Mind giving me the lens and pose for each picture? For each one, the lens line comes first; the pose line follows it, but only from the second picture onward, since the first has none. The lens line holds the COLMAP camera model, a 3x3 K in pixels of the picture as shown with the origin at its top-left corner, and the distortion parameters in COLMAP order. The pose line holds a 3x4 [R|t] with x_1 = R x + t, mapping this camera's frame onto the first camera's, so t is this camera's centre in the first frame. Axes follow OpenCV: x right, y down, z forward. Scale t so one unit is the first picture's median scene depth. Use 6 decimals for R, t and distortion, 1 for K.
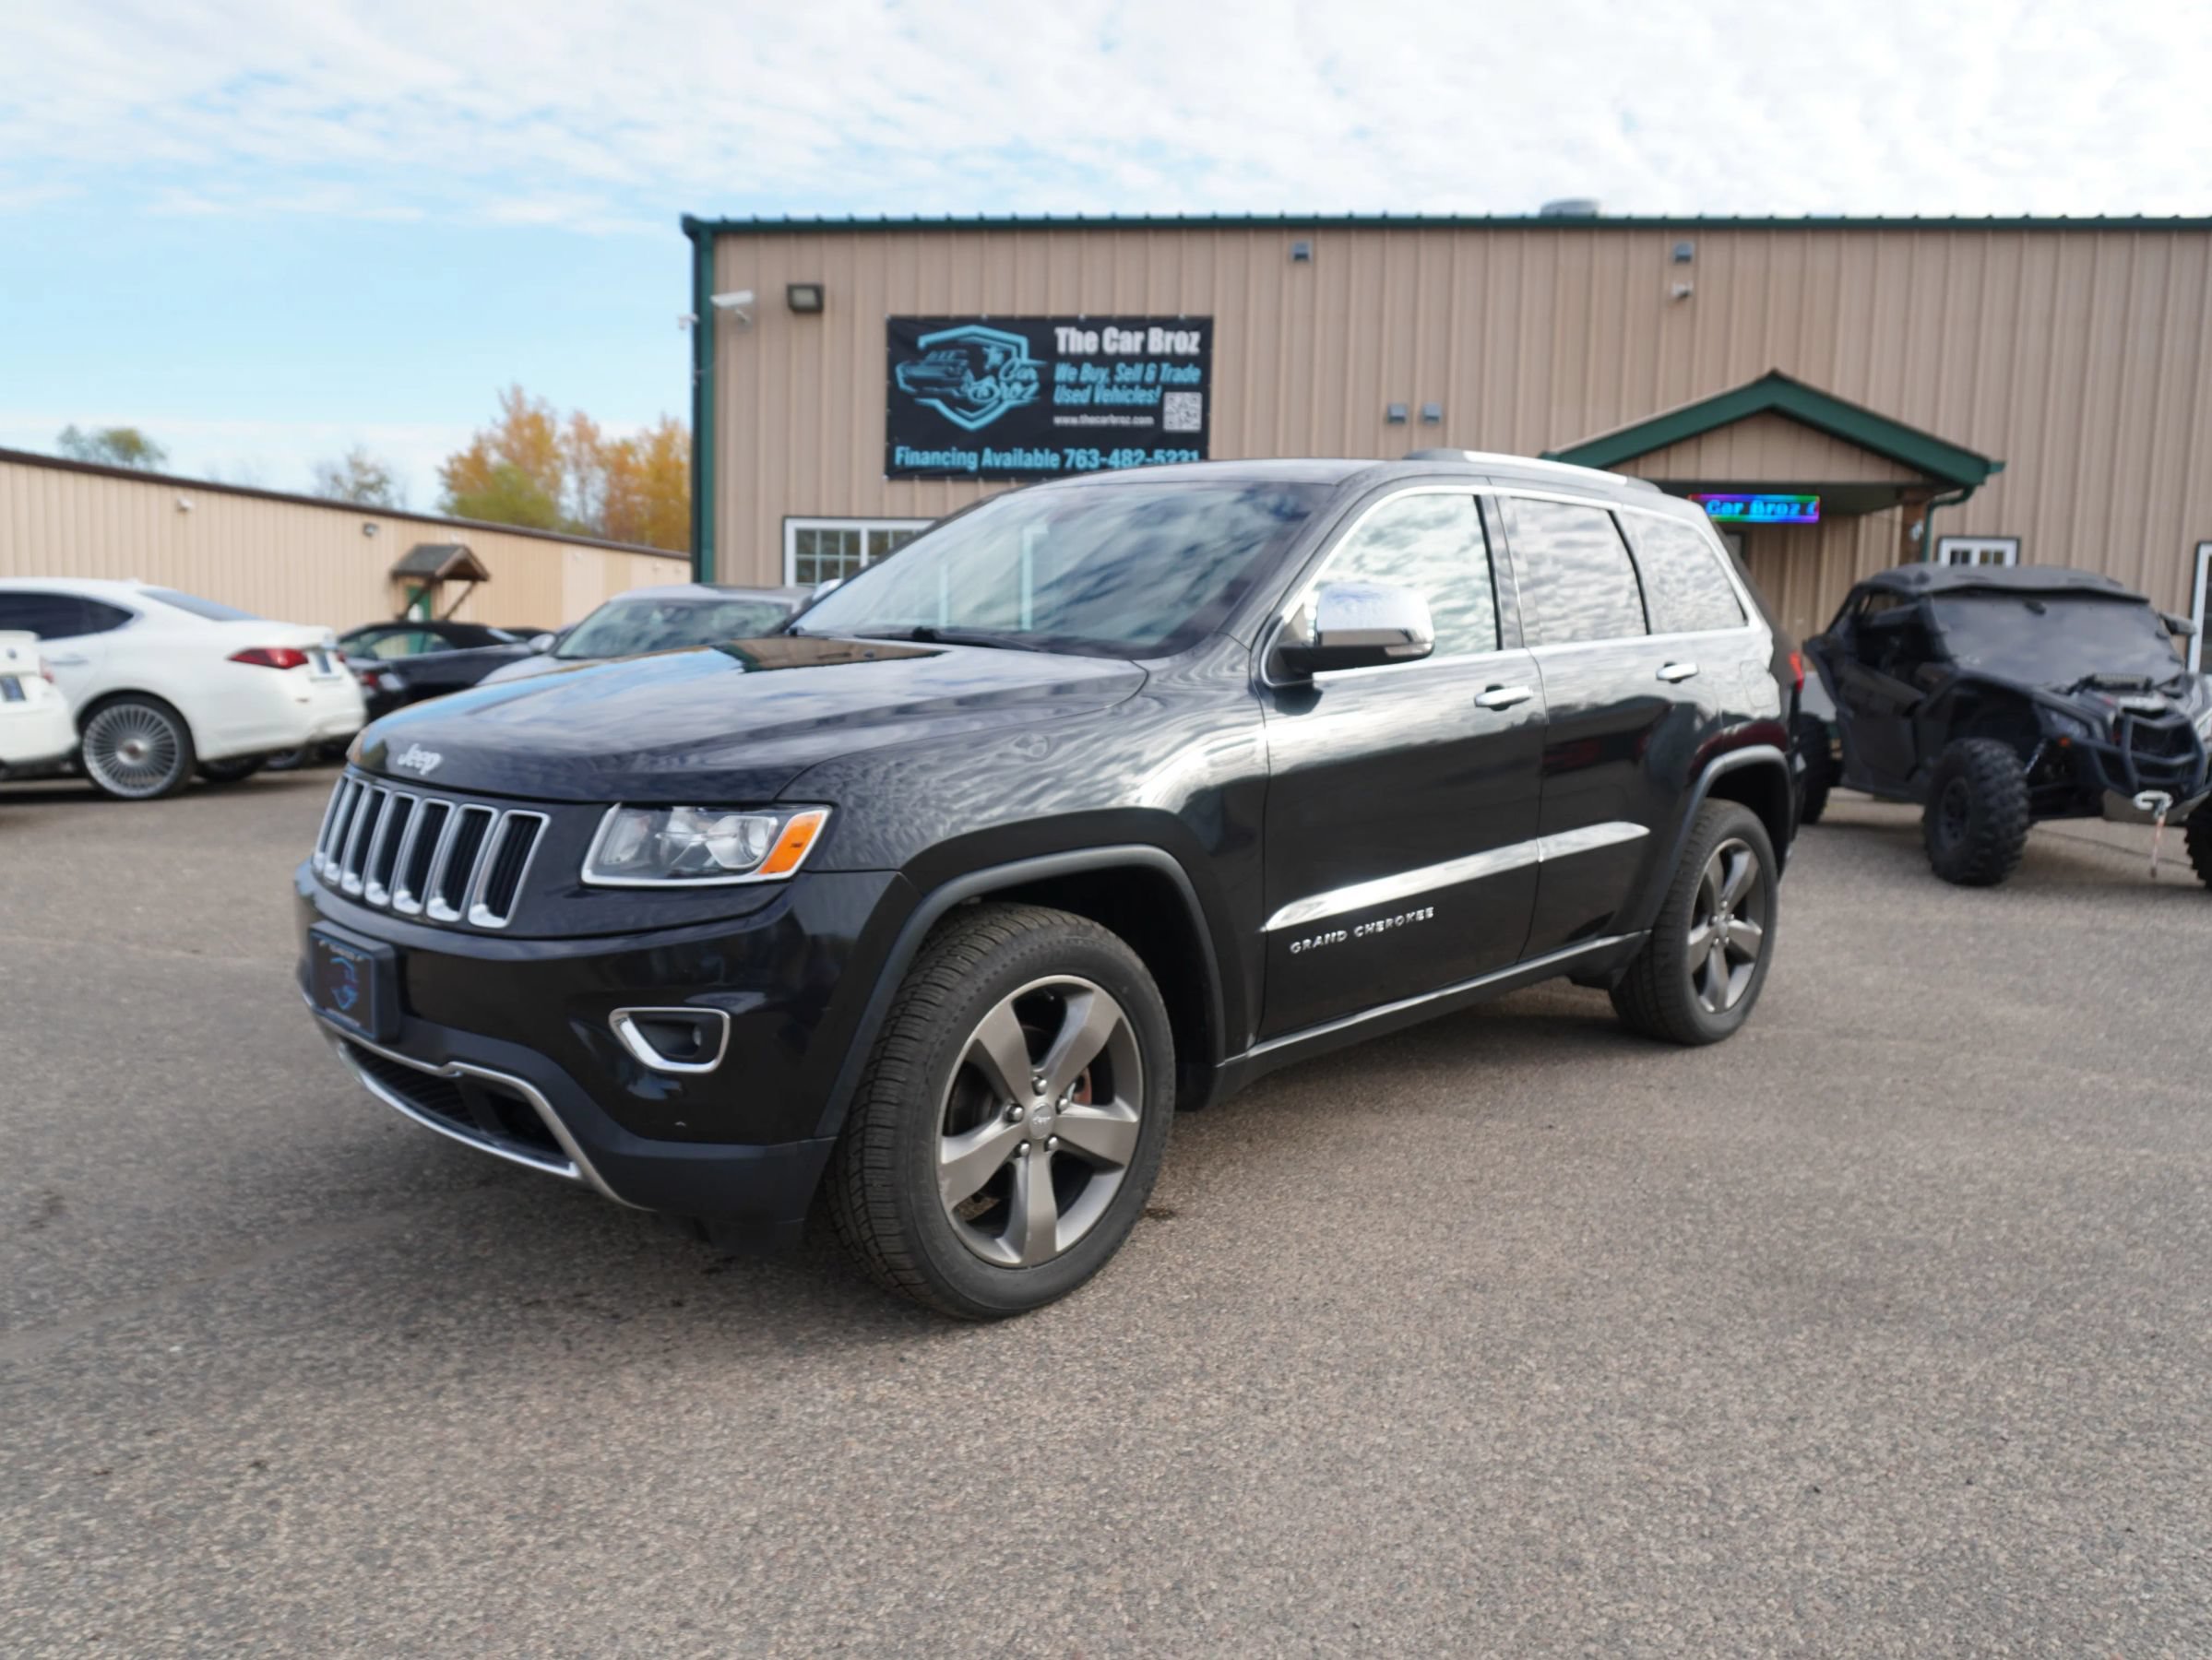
lens RADIAL K [[1650.3, 0, 1106.0], [0, 1650.3, 830.0], [0, 0, 1]] dist [-0.045174, 0.002019]
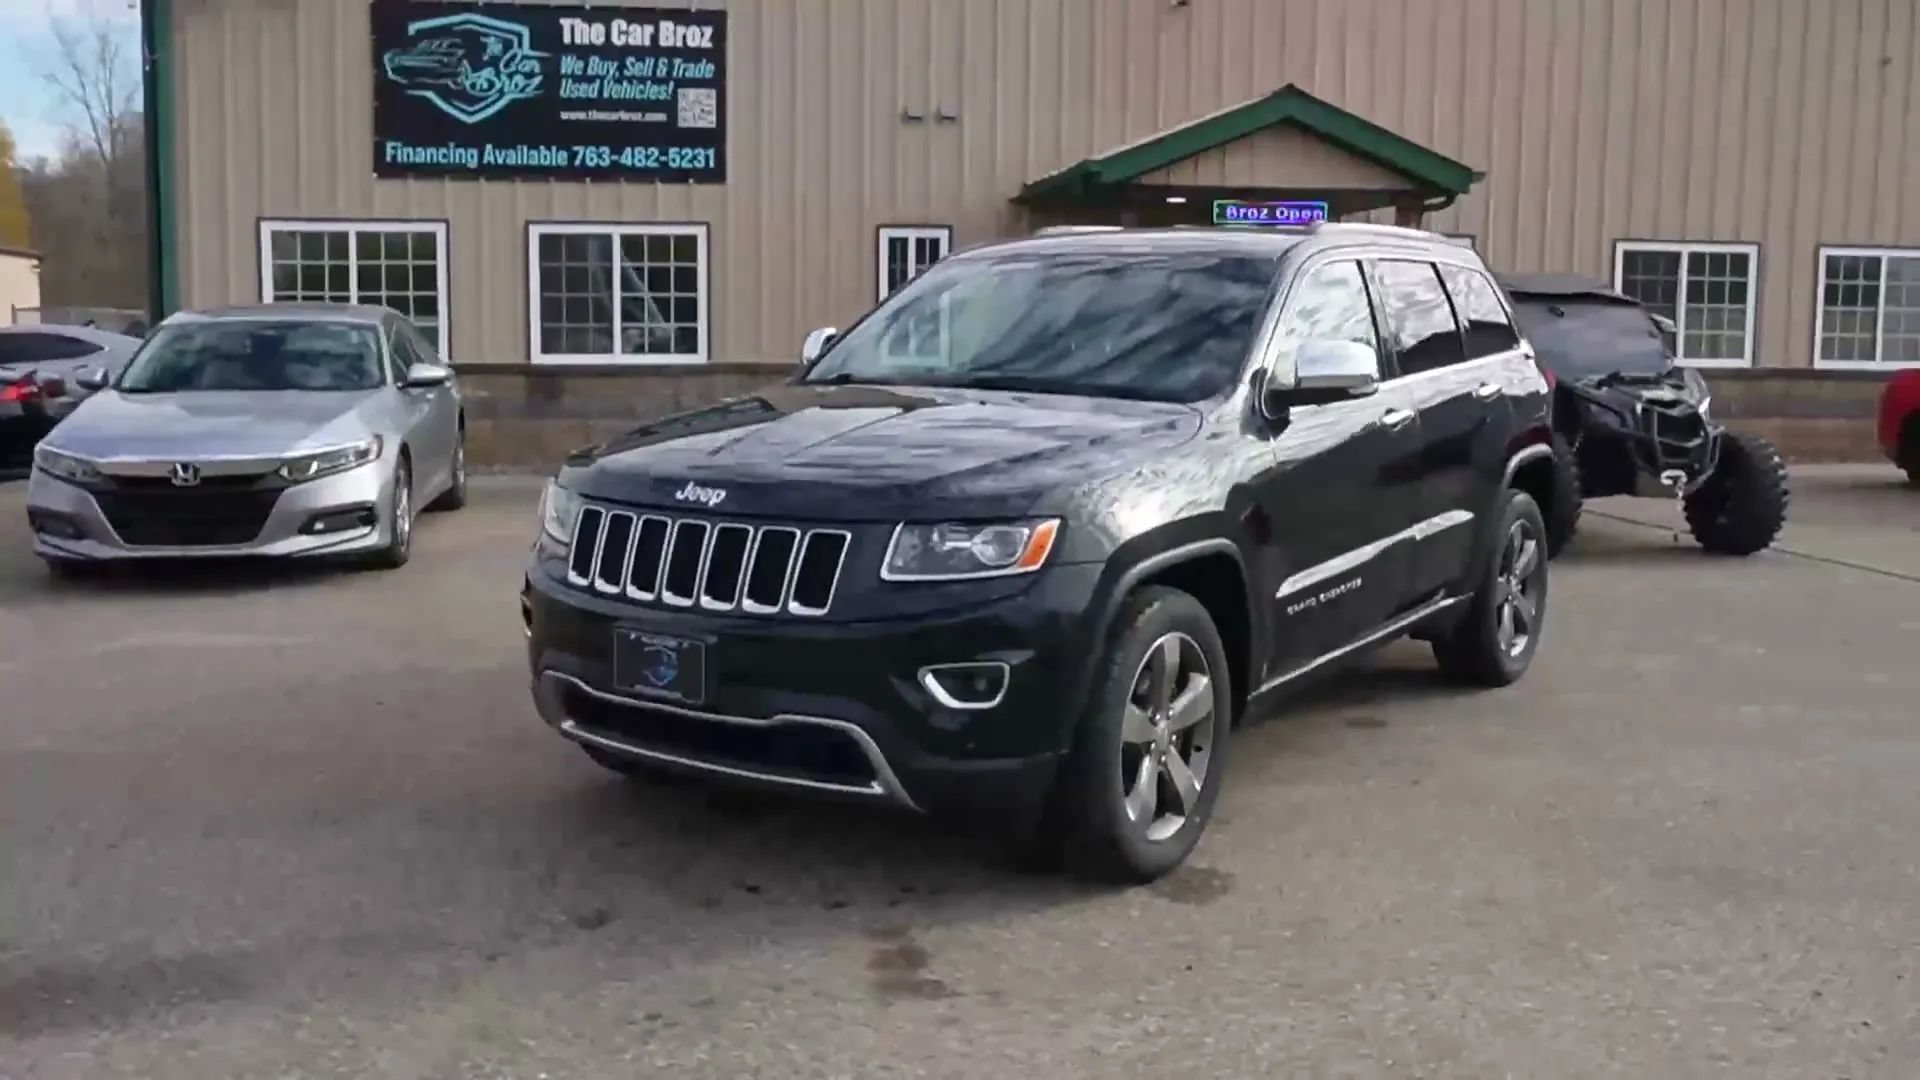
lens RADIAL K [[1881.4, 0, 960.0], [0, 1881.4, 540.0], [0, 0, 1]] dist [-0.067515, -0.000973]
pose [[0.960821, -0.044587, 0.273561, -0.116331], [0.045022, 0.998975, 0.004691, -0.000951], [-0.273490, 0.007809, 0.961843, -0.089896]]
